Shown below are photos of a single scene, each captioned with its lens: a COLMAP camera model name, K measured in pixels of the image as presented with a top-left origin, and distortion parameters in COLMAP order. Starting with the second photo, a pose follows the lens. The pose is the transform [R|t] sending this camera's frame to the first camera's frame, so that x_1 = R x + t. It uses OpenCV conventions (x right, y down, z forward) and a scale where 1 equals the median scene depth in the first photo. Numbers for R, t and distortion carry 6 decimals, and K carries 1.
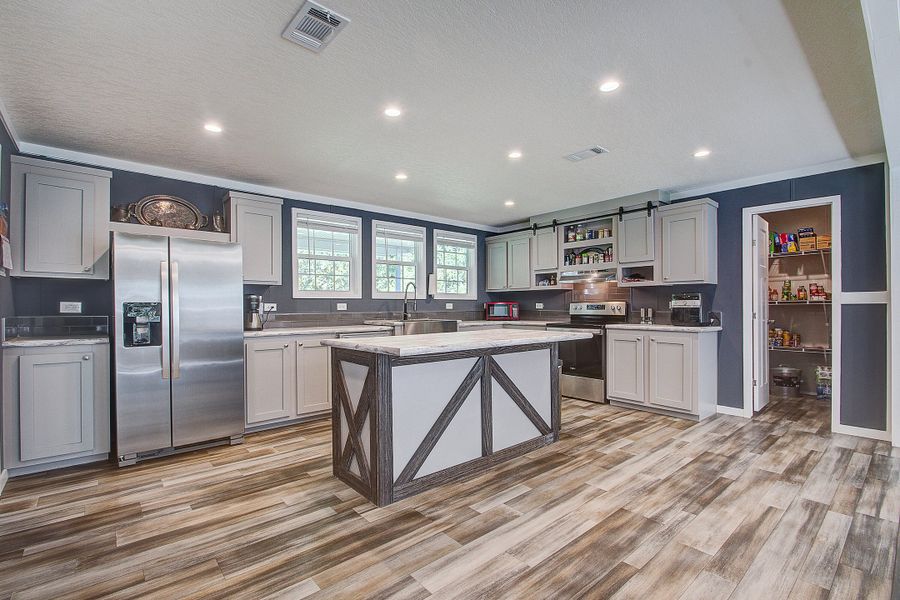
lens RADIAL K [[395.0, 0, 441.1], [0, 395.0, 304.6], [0, 0, 1]] dist [0.003328, -0.003728]
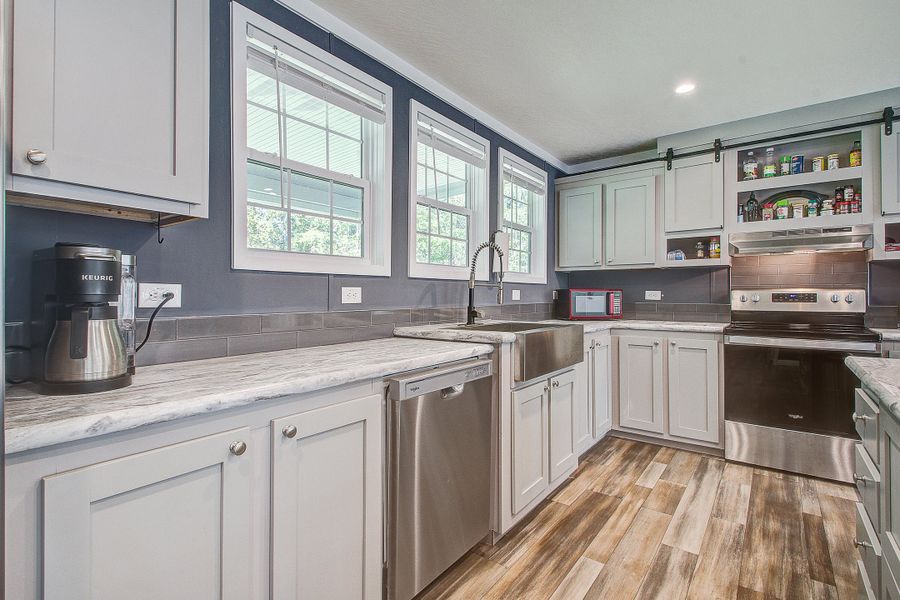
lens RADIAL K [[430.4, 0, 432.4], [0, 430.4, 295.7], [0, 0, 1]] dist [0.012666, -0.009898]
pose [[0.984707, 0.004561, 0.174159, -0.237862], [-0.005501, 0.999973, 0.004913, 0.003796], [-0.174132, -0.005796, 0.984705, 0.530553]]
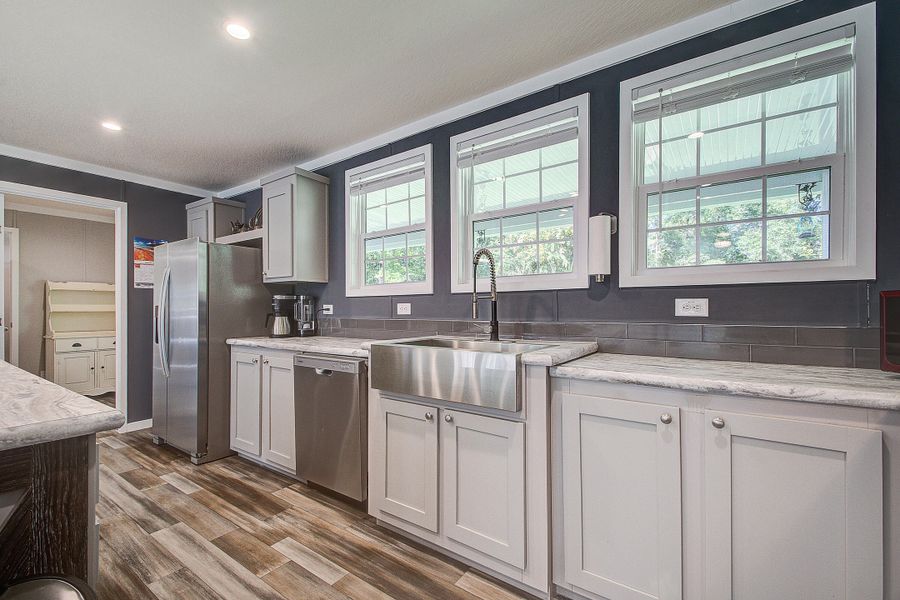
lens RADIAL K [[395.0, 0, 444.8], [0, 395.0, 303.7], [0, 0, 1]] dist [0.003328, -0.003728]
pose [[0.220231, -0.008907, -0.975407, 0.329467], [0.008213, 0.999940, -0.007277, 0.003128], [0.975413, -0.006408, 0.220291, 0.933197]]
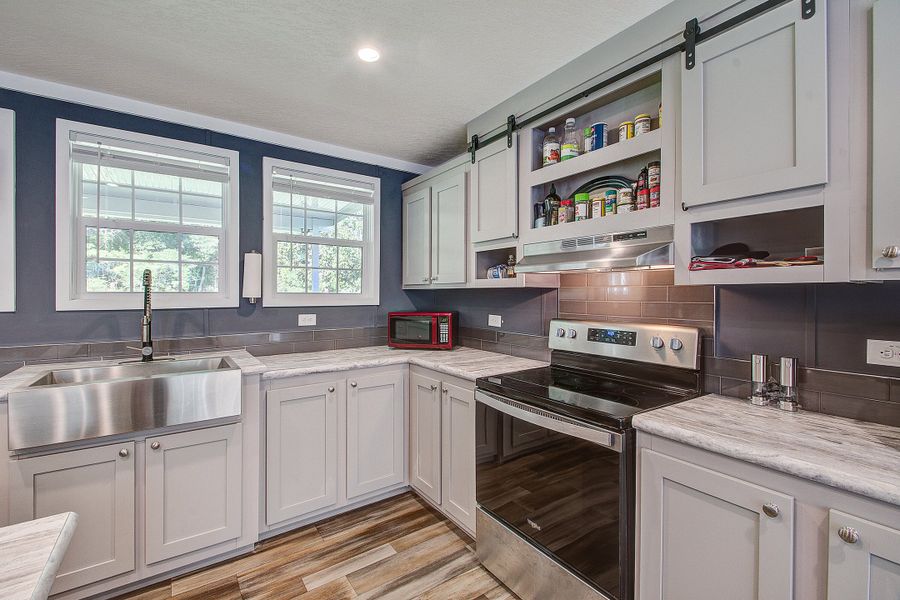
lens RADIAL K [[384.8, 0, 440.8], [0, 384.8, 298.5], [0, 0, 1]] dist [-0.002350, -0.000862]
pose [[0.993726, 0.008878, -0.111489, 0.294275], [-0.007226, 0.999858, 0.015210, -0.037168], [0.111609, -0.014309, 0.993649, 0.672512]]
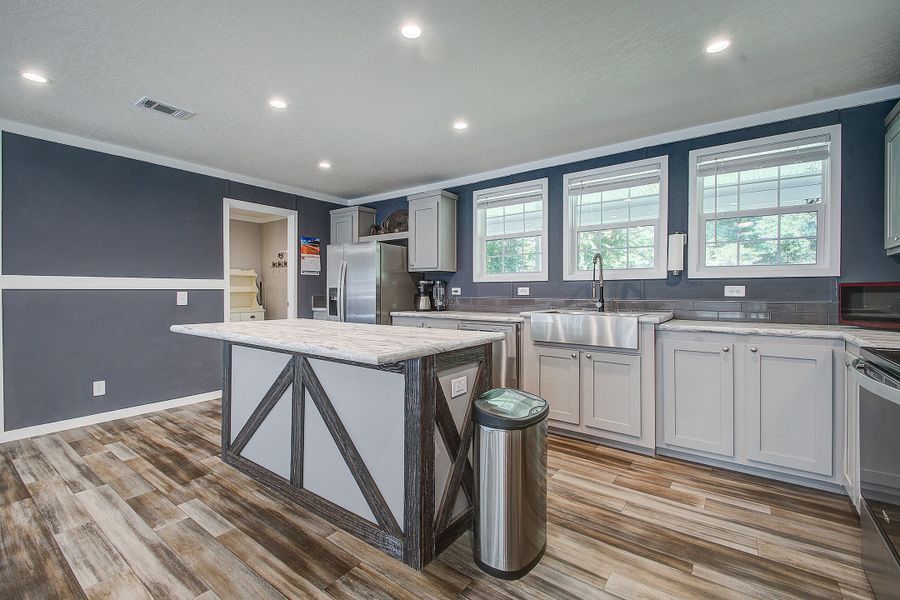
lens RADIAL K [[395.0, 0, 447.2], [0, 395.0, 296.8], [0, 0, 1]] dist [0.003328, -0.003728]
pose [[0.236078, 0.022586, -0.971472, 0.533637], [0.007151, 0.999662, 0.024979, -0.004021], [0.971708, -0.012844, 0.235837, 0.635433]]
